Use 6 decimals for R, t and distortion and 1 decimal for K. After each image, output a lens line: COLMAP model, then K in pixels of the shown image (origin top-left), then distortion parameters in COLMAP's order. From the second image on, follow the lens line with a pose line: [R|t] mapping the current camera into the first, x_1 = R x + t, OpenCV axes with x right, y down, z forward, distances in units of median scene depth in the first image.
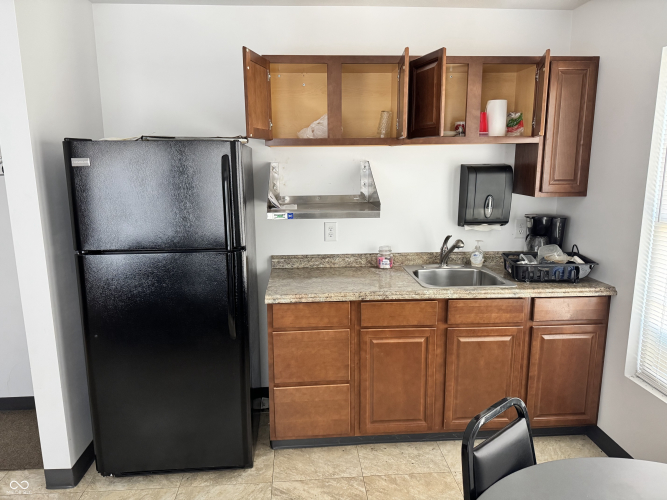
lens RADIAL K [[460.0, 0, 333.5], [0, 460.0, 250.0], [0, 0, 1]] dist [0.001296, -0.001391]
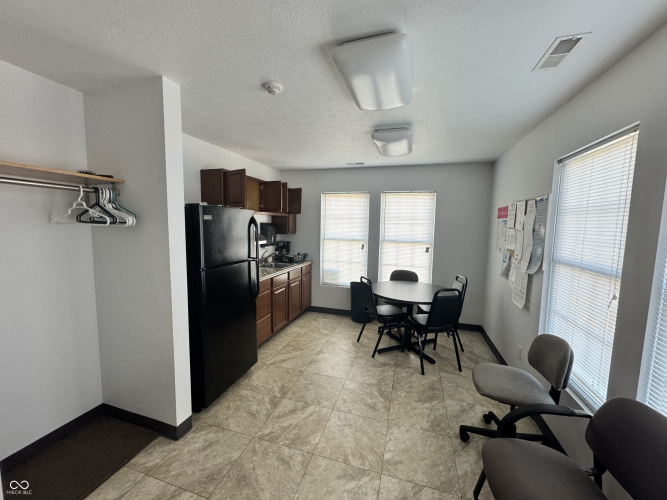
lens RADIAL K [[266.4, 0, 333.6], [0, 266.4, 250.1], [0, 0, 1]] dist [-0.004006, 0.000558]
pose [[0.359374, -0.077896, 0.929937, -1.065612], [0.146546, 0.988857, 0.026199, -0.021170], [-0.921615, 0.126863, 0.366784, 0.146036]]
